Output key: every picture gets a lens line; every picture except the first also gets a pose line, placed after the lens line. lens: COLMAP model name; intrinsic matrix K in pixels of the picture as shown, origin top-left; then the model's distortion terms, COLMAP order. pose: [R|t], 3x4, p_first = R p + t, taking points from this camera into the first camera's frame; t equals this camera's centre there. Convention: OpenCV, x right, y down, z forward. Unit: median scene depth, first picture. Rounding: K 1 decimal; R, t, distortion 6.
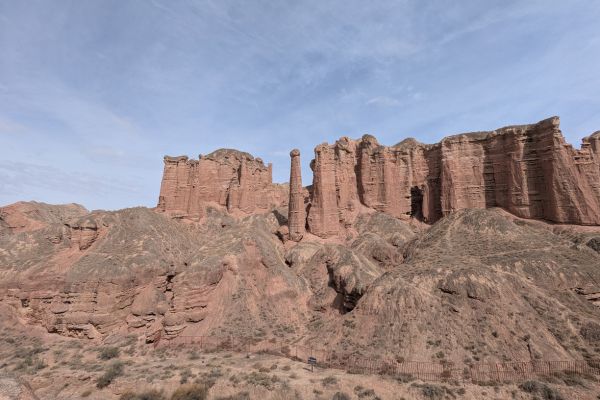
lens RADIAL K [[289.8, 0, 300.0], [0, 289.8, 200.0], [0, 0, 1]] dist [0.000993, -0.000152]
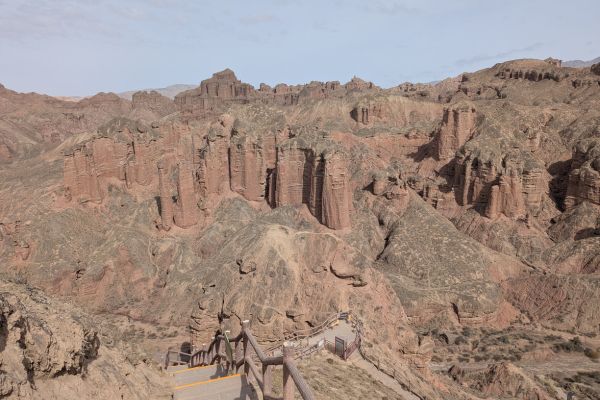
lens RADIAL K [[423.4, 0, 300.0], [0, 423.4, 200.0], [0, 0, 1]] dist [0.026077, -0.005984]
pose [[0.999343, -0.036056, -0.003766, 0.615845], [0.035055, 0.934653, 0.353829, -0.671424], [-0.009238, -0.353729, 0.935302, -0.857533]]
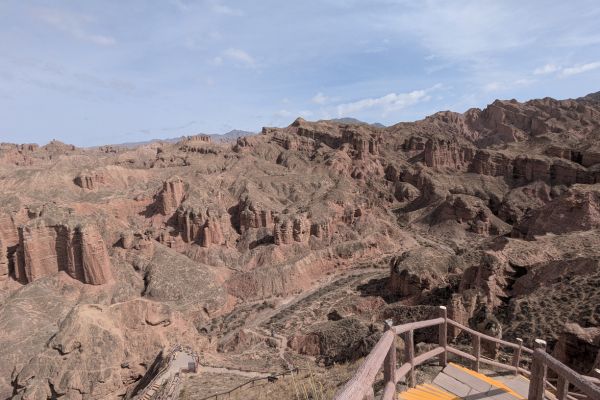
lens RADIAL K [[289.8, 0, 300.0], [0, 289.8, 200.0], [0, 0, 1]] dist [0.000993, -0.000152]
pose [[0.666254, -0.156438, 0.729131, 0.401329], [-0.071756, 0.959763, 0.271489, -0.864677], [-0.742265, -0.233200, 0.628220, -0.927344]]
